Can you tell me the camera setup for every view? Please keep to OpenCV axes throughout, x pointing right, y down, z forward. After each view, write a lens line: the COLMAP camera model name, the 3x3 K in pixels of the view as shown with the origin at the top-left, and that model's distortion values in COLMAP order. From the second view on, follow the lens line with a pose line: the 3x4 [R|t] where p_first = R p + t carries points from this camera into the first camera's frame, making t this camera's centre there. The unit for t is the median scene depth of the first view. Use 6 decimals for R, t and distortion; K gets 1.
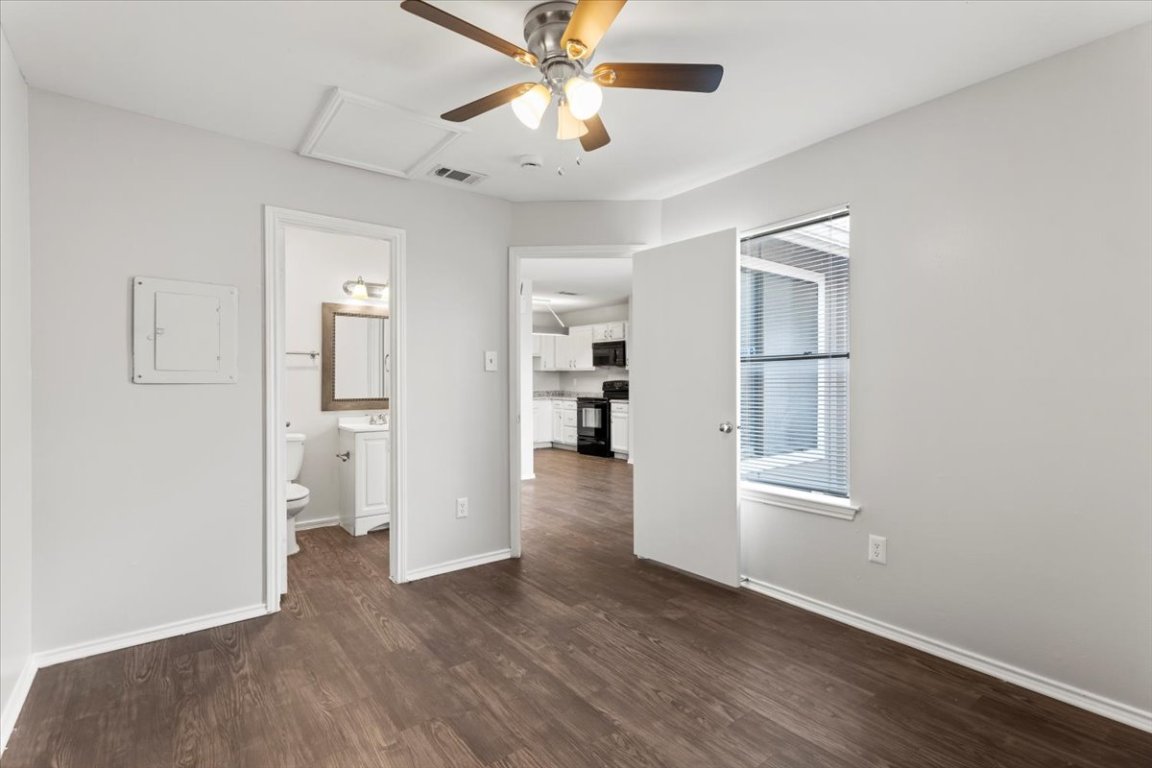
lens RADIAL K [[540.1, 0, 583.1], [0, 540.1, 382.5], [0, 0, 1]] dist [0.005029, -0.002084]
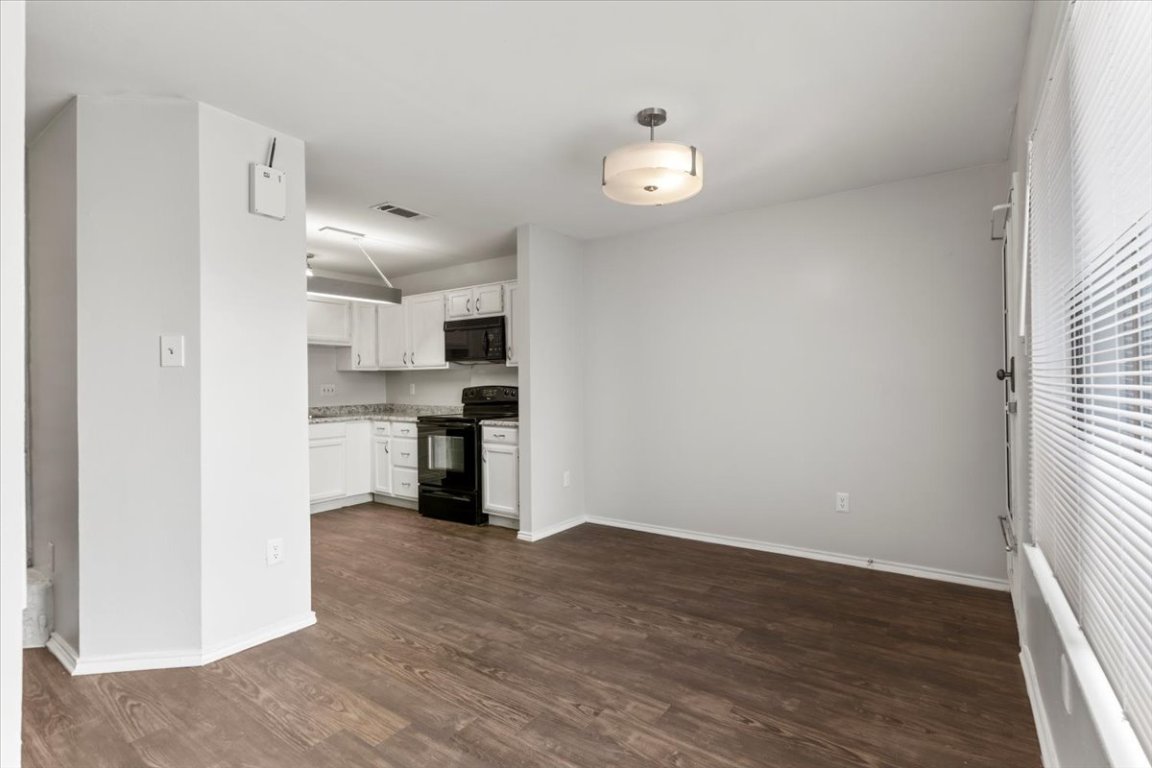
lens RADIAL K [[540.1, 0, 582.5], [0, 540.1, 384.7], [0, 0, 1]] dist [0.005029, -0.002084]
pose [[0.957876, -0.007265, 0.287089, -0.007820], [0.010283, 0.999907, -0.009008, 0.001456], [-0.286997, 0.011581, 0.957861, 0.421789]]
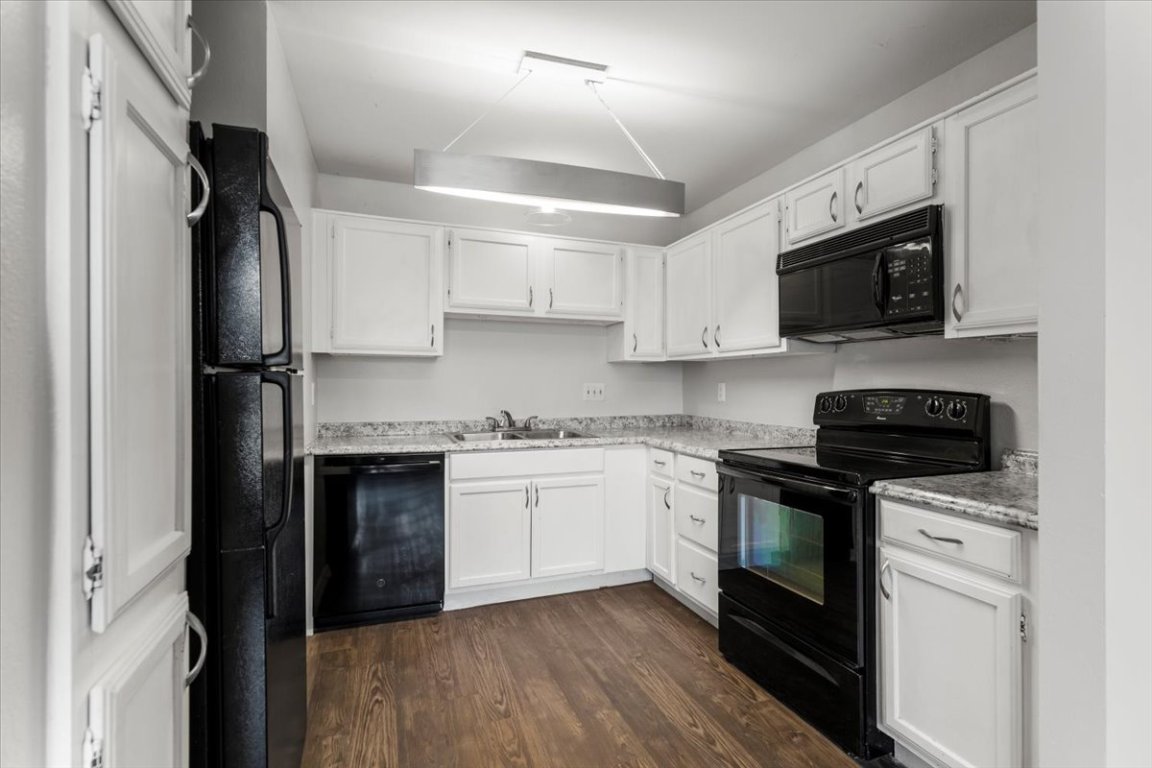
lens RADIAL K [[540.1, 0, 582.0], [0, 540.1, 384.8], [0, 0, 1]] dist [0.005029, -0.002084]
pose [[0.951907, 0.003071, -0.306372, 0.007024], [-0.006901, 0.999911, -0.011420, -0.001873], [0.306310, 0.012985, 0.951843, 0.736591]]
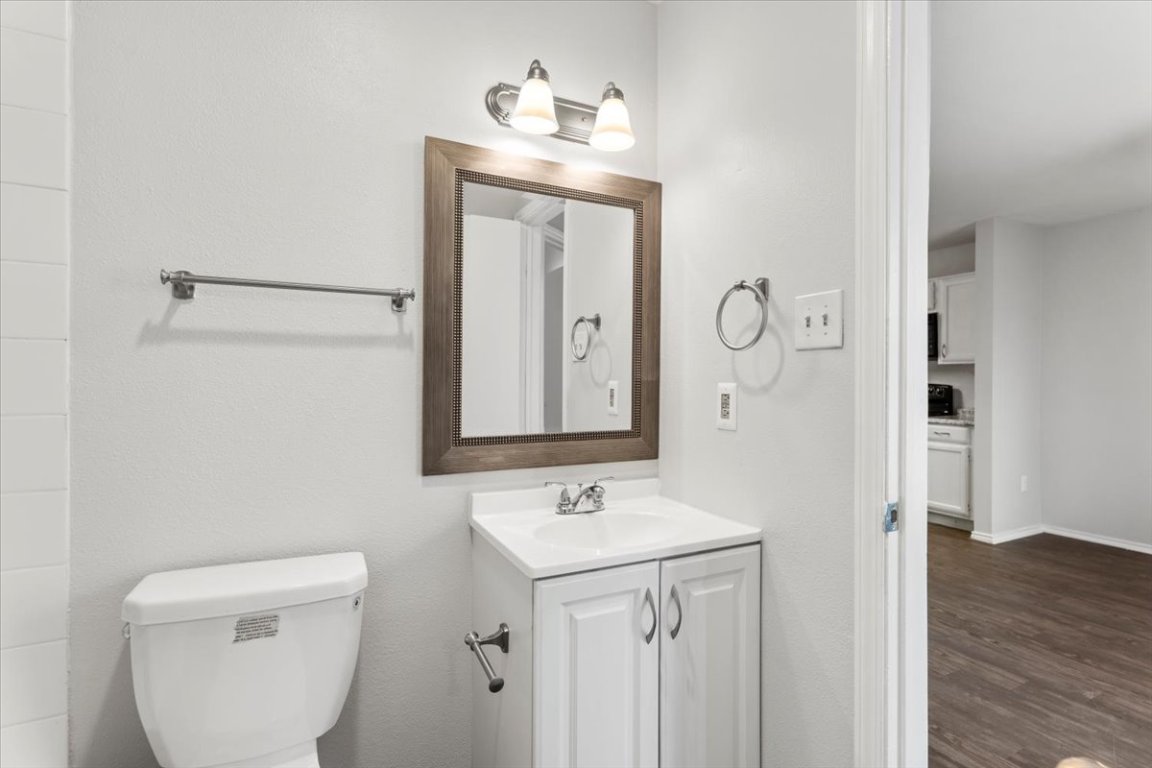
lens RADIAL K [[540.1, 0, 582.9], [0, 540.1, 383.8], [0, 0, 1]] dist [0.005029, -0.002084]
pose [[0.979599, 0.004778, -0.200907, -0.168413], [-0.005043, 0.999987, -0.000808, -0.000841], [0.200901, 0.001805, 0.979610, 0.363954]]
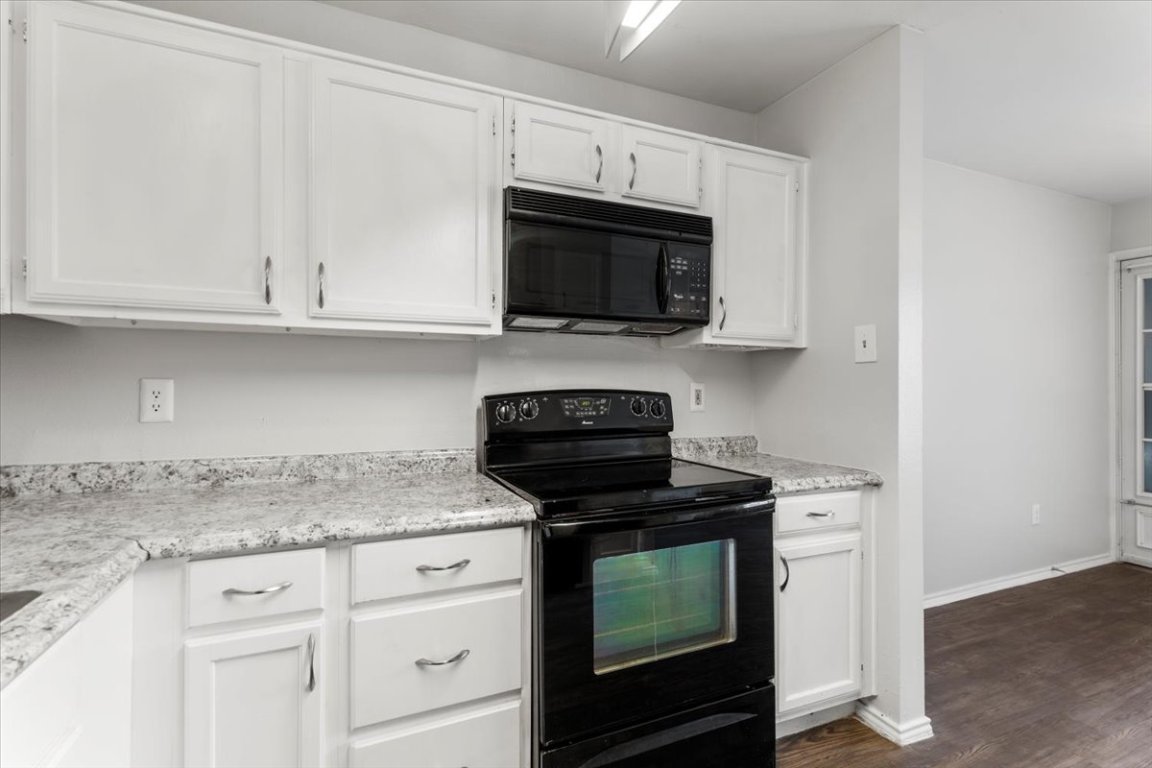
lens RADIAL K [[540.1, 0, 576.0], [0, 540.1, 385.4], [0, 0, 1]] dist [0.005029, -0.002084]
pose [[0.254778, 0.004704, 0.966988, -0.160837], [0.009883, 0.999923, -0.007468, -0.004042], [-0.966949, 0.011459, 0.254712, 0.975732]]
